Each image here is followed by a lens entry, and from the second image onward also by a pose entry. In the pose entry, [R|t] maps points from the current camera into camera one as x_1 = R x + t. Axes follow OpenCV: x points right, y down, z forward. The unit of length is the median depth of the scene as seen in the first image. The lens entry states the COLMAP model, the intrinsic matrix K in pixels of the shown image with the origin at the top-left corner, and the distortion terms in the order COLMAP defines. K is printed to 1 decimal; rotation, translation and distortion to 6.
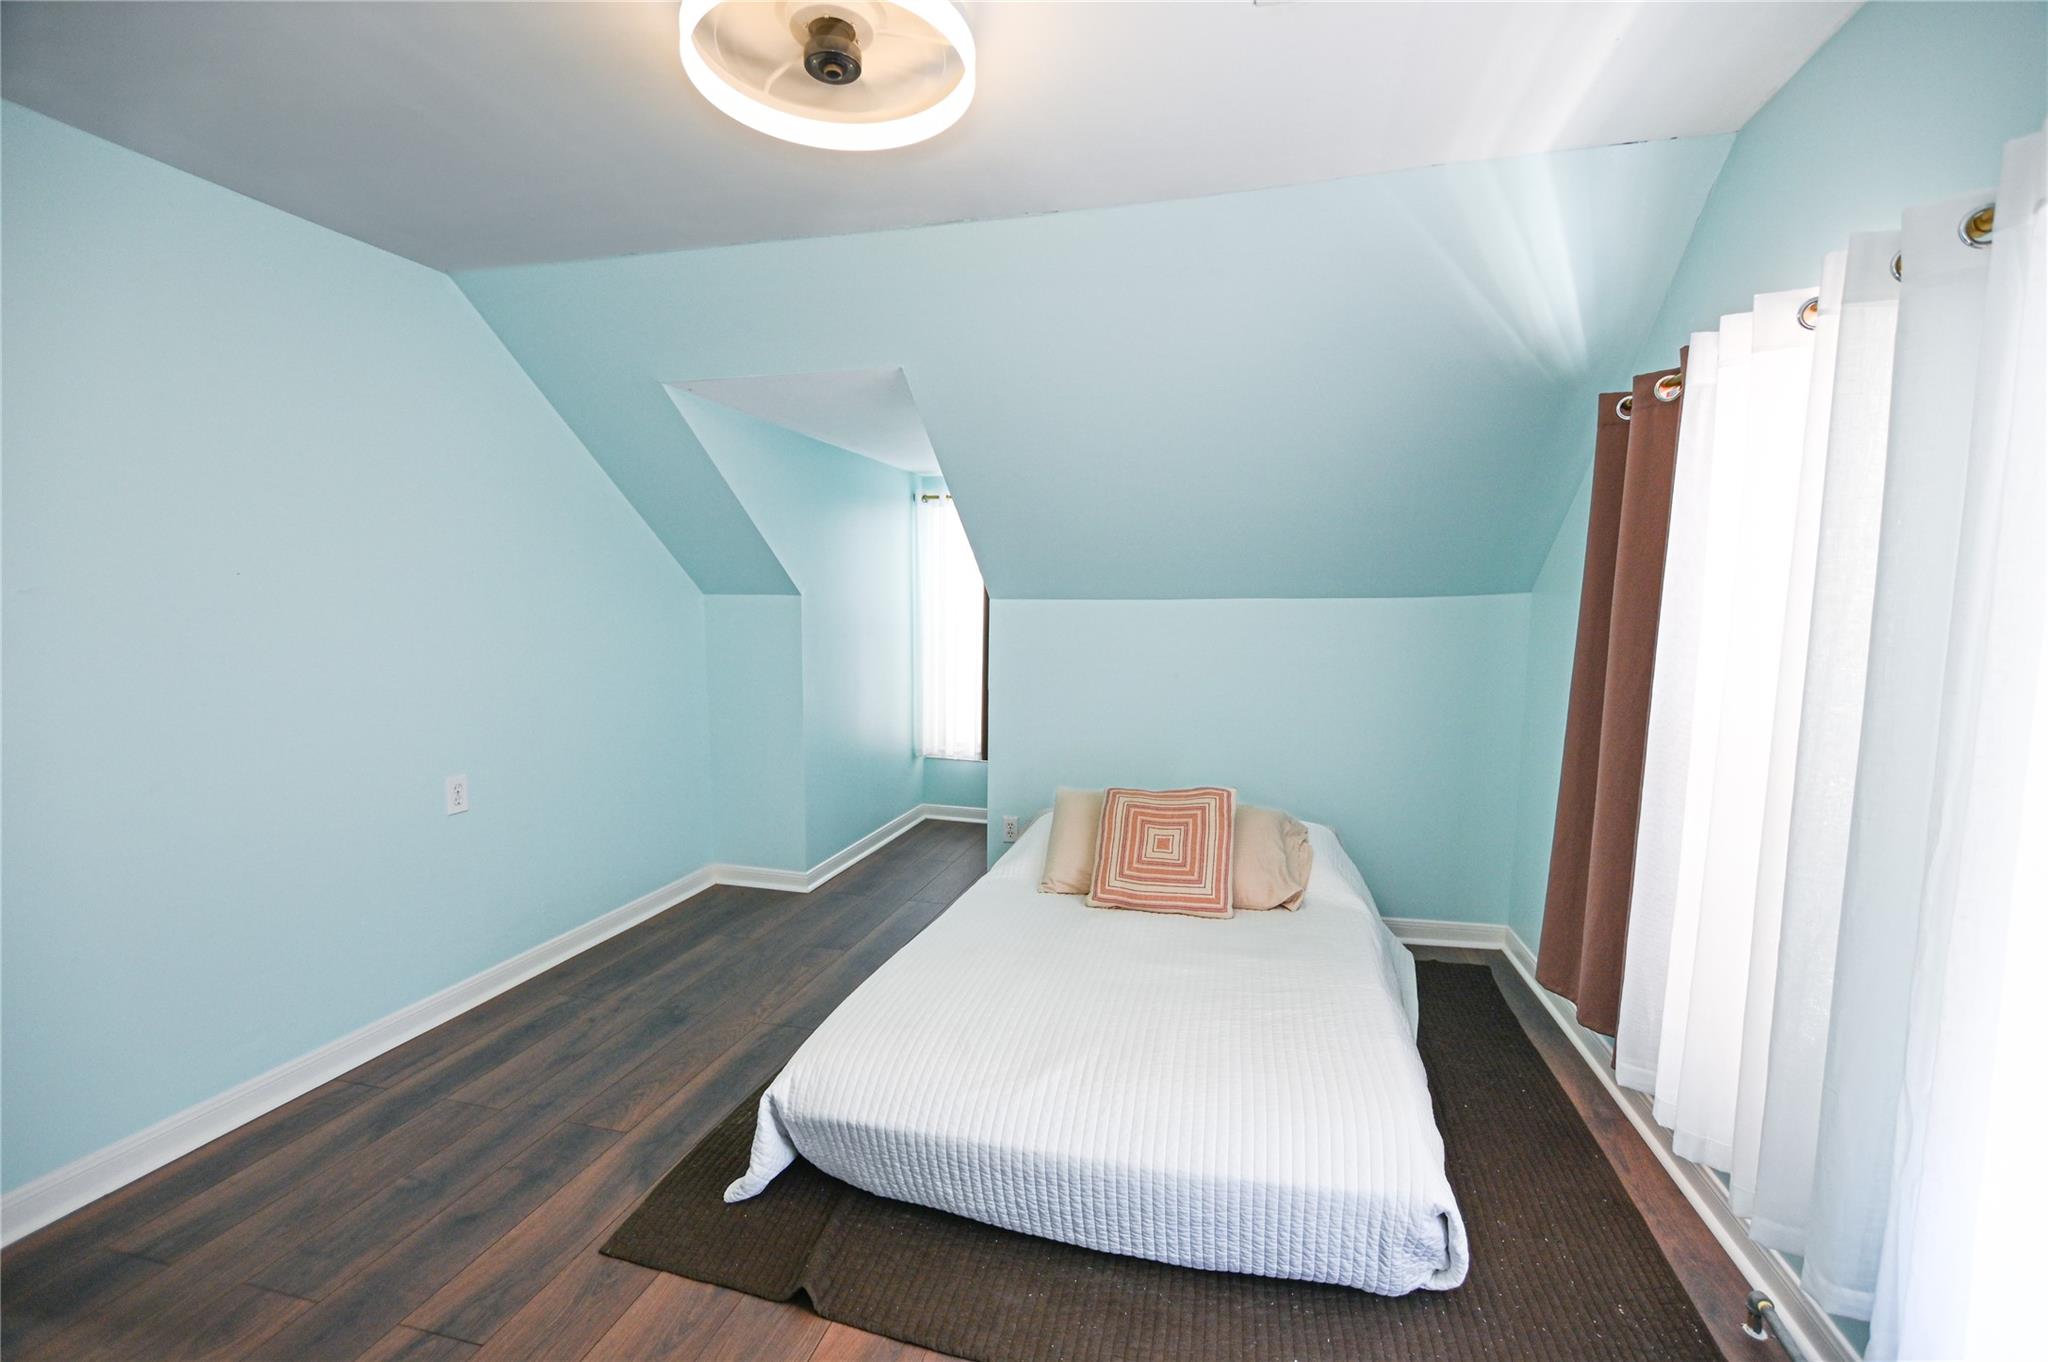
lens RADIAL K [[916.4, 0, 1037.9], [0, 916.4, 685.3], [0, 0, 1]] dist [-0.029898, 0.000539]
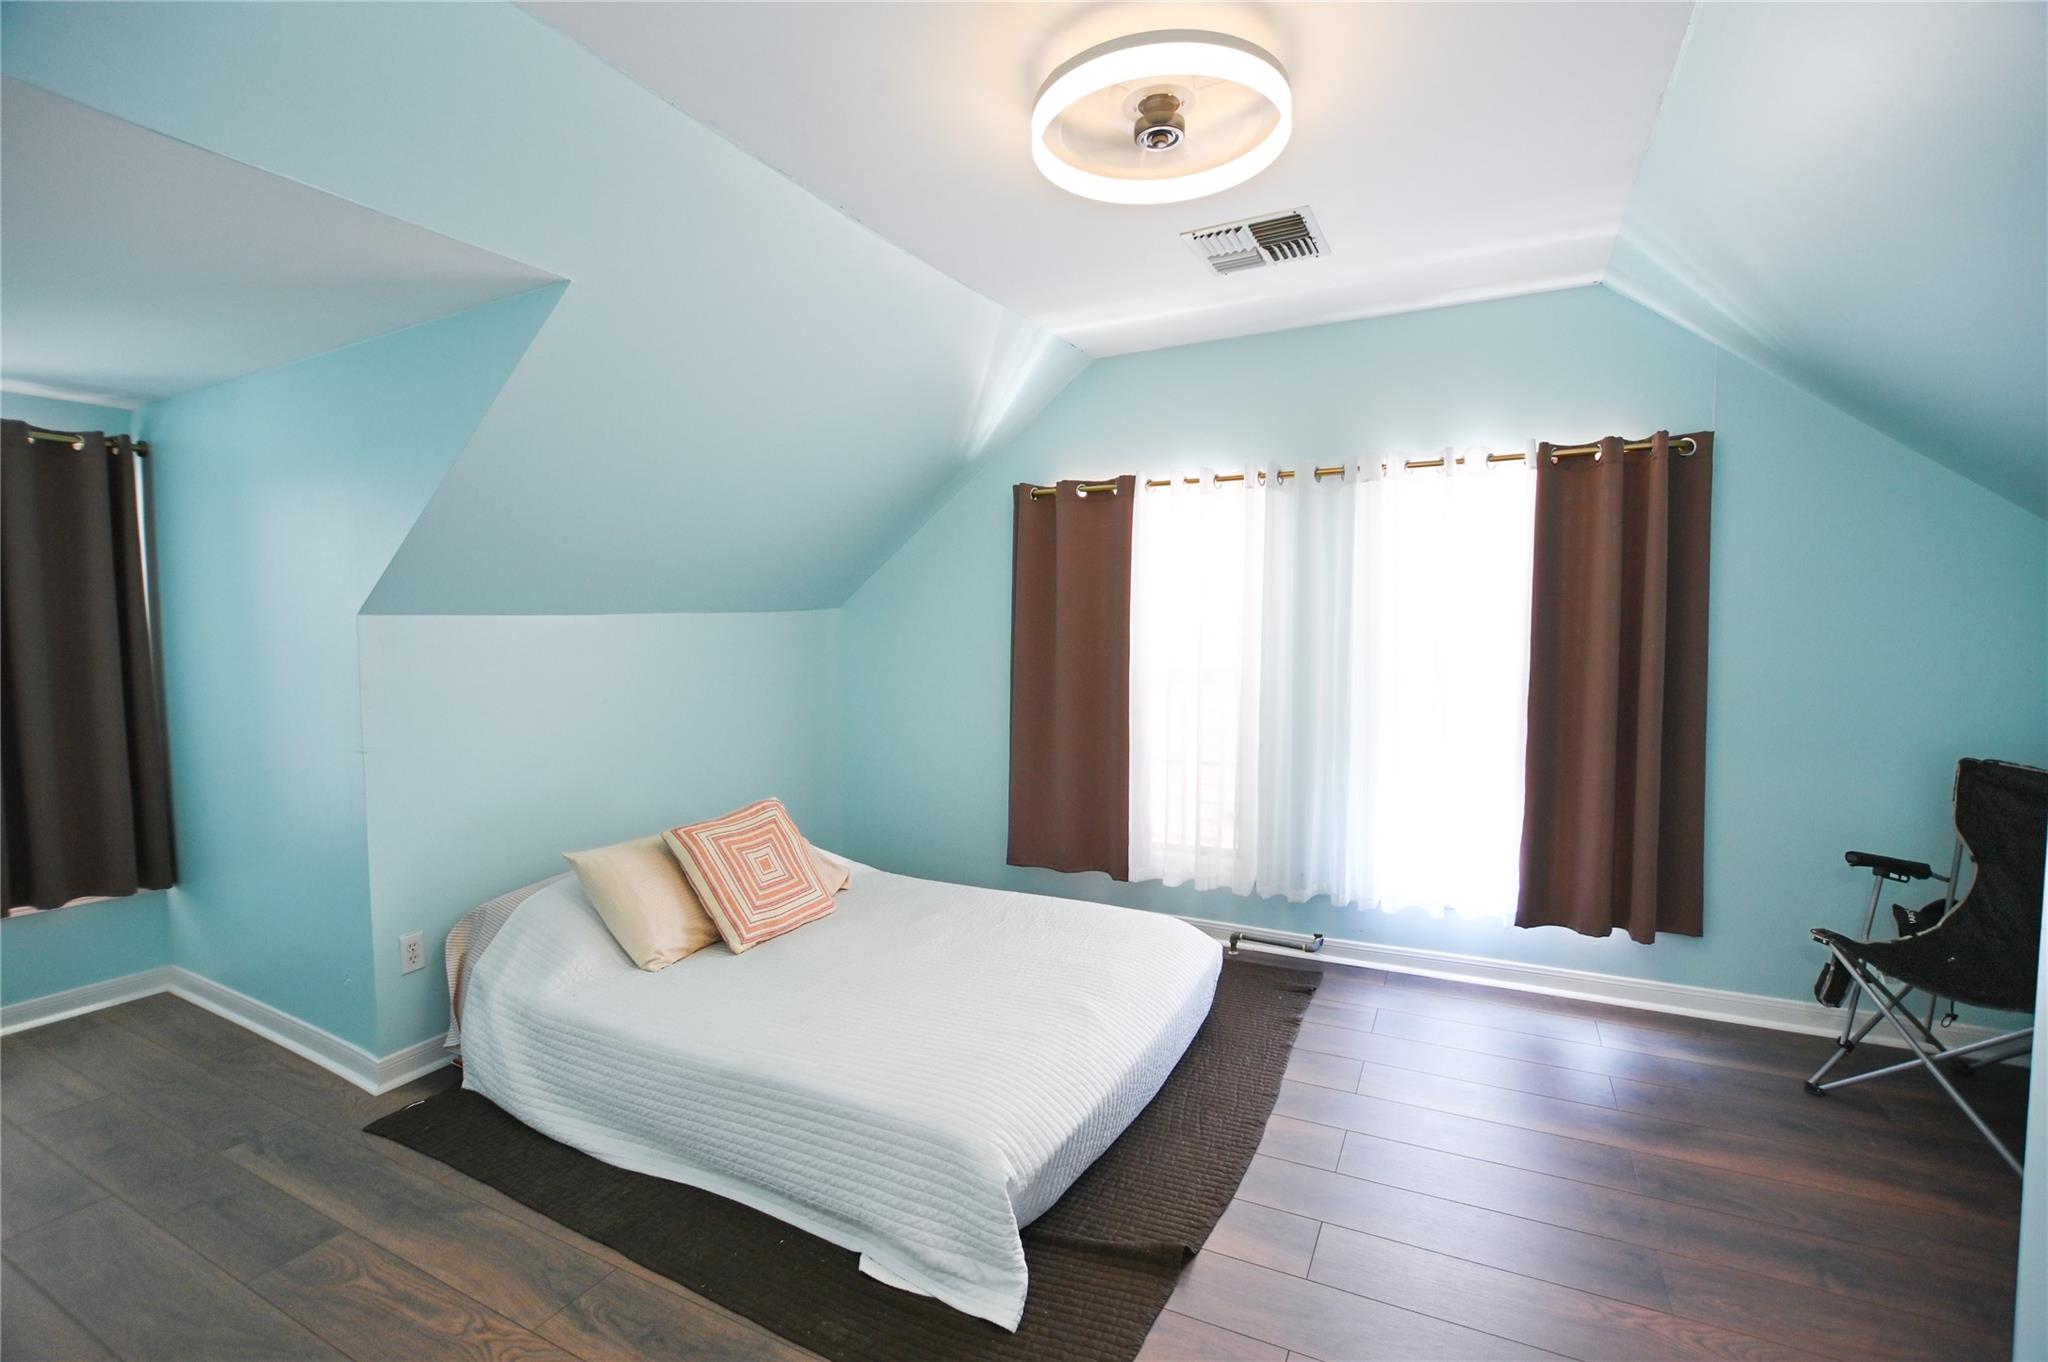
lens RADIAL K [[916.4, 0, 1037.9], [0, 916.4, 685.3], [0, 0, 1]] dist [-0.029898, 0.000539]
pose [[0.217019, -0.085787, 0.972391, -0.738316], [0.096313, 0.993152, 0.066124, -0.053063], [-0.971404, 0.079304, 0.223795, 0.494372]]
